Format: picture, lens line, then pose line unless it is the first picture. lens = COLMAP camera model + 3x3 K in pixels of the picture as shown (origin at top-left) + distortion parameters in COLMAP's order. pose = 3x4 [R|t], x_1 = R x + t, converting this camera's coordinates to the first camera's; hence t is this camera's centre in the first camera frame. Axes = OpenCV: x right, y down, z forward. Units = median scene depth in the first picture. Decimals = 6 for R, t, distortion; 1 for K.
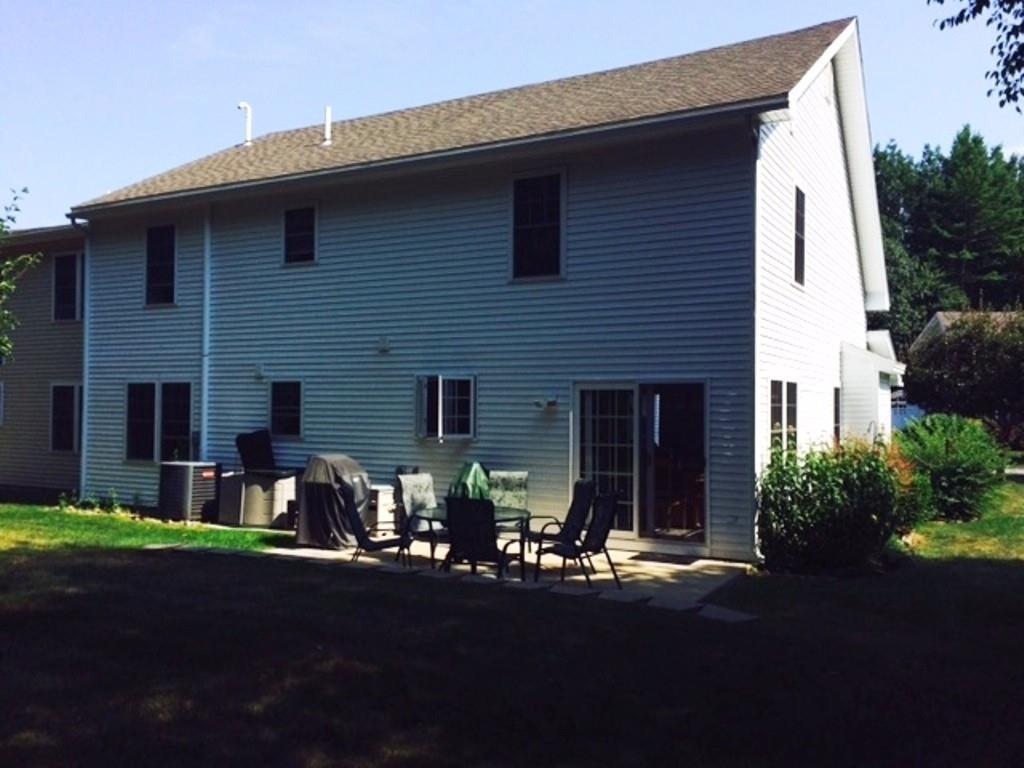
lens RADIAL K [[863.1, 0, 525.9], [0, 863.1, 385.2], [0, 0, 1]] dist [0.071669, -0.087185]
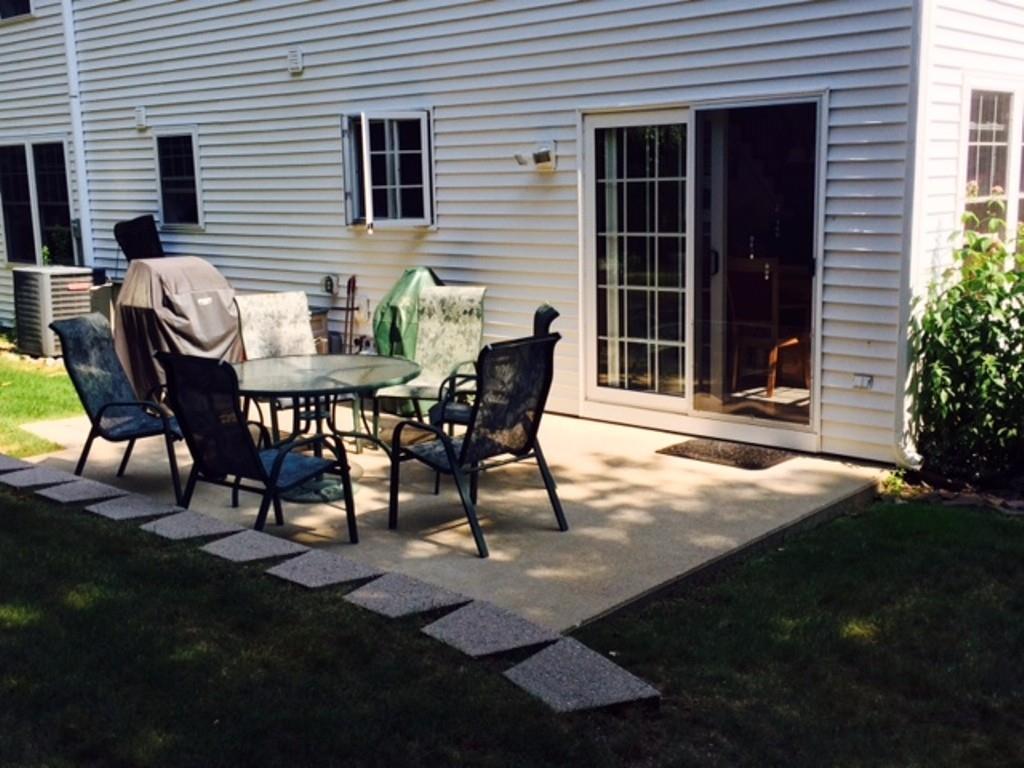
lens RADIAL K [[1156.2, 0, 512.0], [0, 1156.2, 384.0], [0, 0, 1]] dist [0.057039, -0.025397]
pose [[0.972466, 0.013740, -0.232639, 0.179684], [0.033792, 0.979396, 0.199101, 0.015440], [0.230582, -0.201481, 0.951965, 0.290445]]
